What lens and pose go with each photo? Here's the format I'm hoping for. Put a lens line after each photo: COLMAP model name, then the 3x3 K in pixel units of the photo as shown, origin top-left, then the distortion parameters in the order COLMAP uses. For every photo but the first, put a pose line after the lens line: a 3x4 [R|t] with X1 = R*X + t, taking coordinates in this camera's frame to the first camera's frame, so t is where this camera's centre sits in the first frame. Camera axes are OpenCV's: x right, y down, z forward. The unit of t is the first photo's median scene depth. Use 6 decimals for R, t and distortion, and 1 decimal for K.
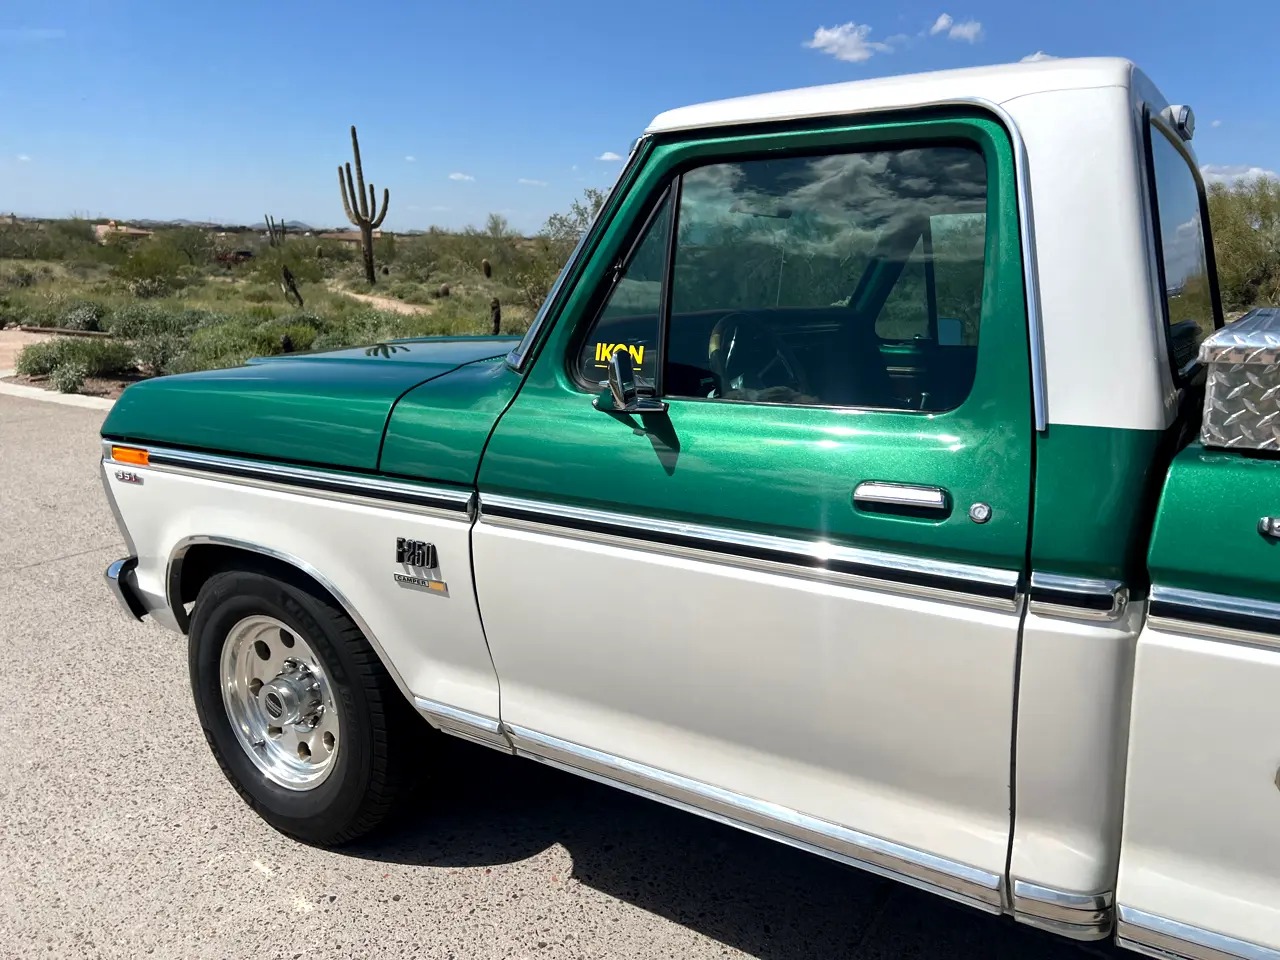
lens RADIAL K [[962.9, 0, 640.0], [0, 962.9, 480.0], [0, 0, 1]] dist [0.034092, -0.034577]
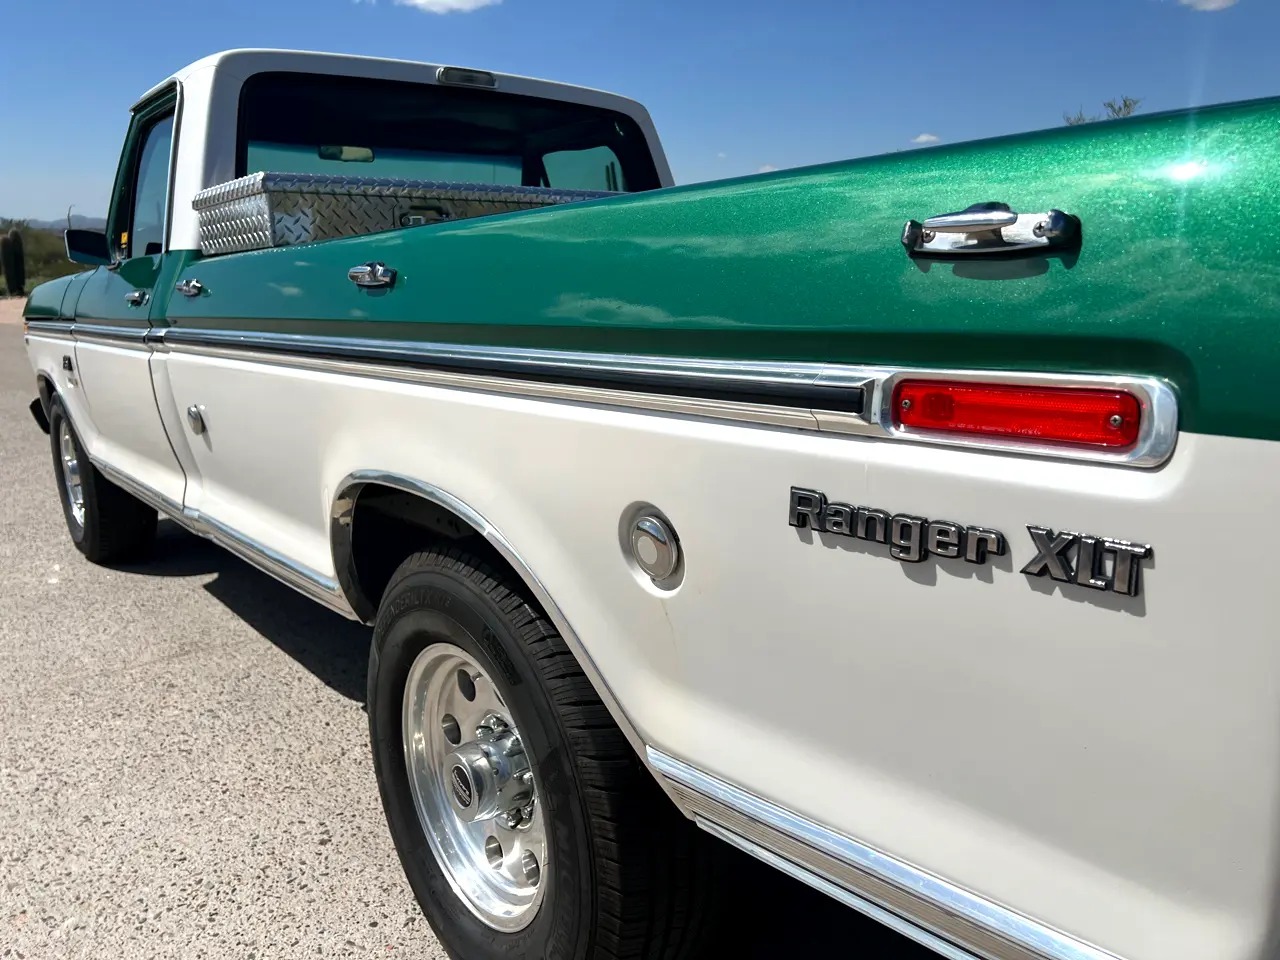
lens RADIAL K [[962.9, 0, 640.0], [0, 962.9, 480.0], [0, 0, 1]] dist [0.034092, -0.034577]
pose [[0.951082, 0.038500, -0.306531, 1.361922], [-0.037530, 0.999254, 0.009060, 0.243261], [0.306651, 0.002887, 0.951818, -0.369727]]
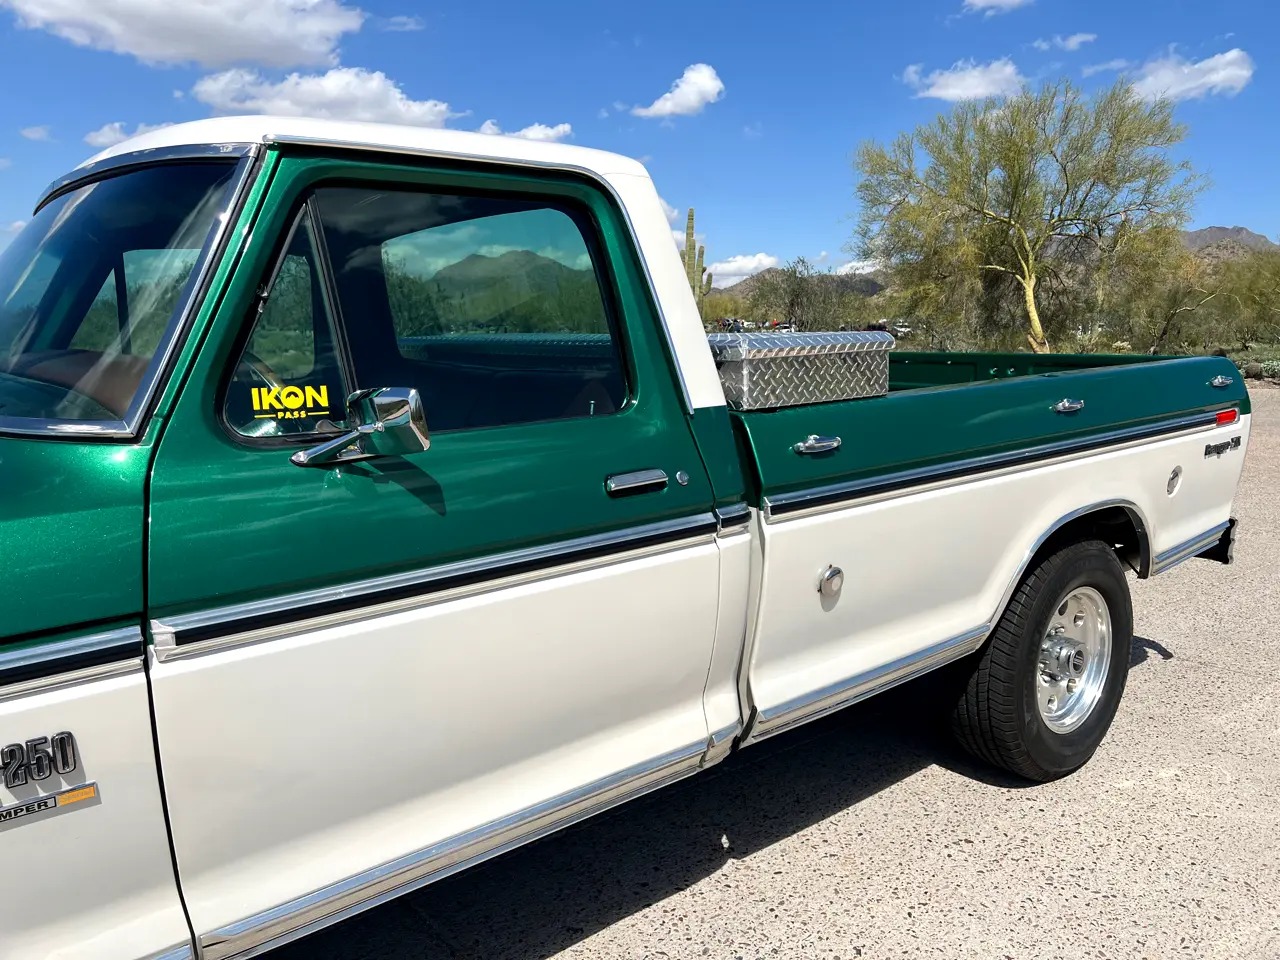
lens RADIAL K [[966.4, 0, 672.8], [0, 966.4, 452.3], [0, 0, 1]] dist [-0.000581, -0.030543]
pose [[0.285988, -0.136273, 0.948494, -0.684780], [0.200207, 0.976488, 0.079929, -0.082469], [-0.937085, 0.167037, 0.306547, 0.427504]]
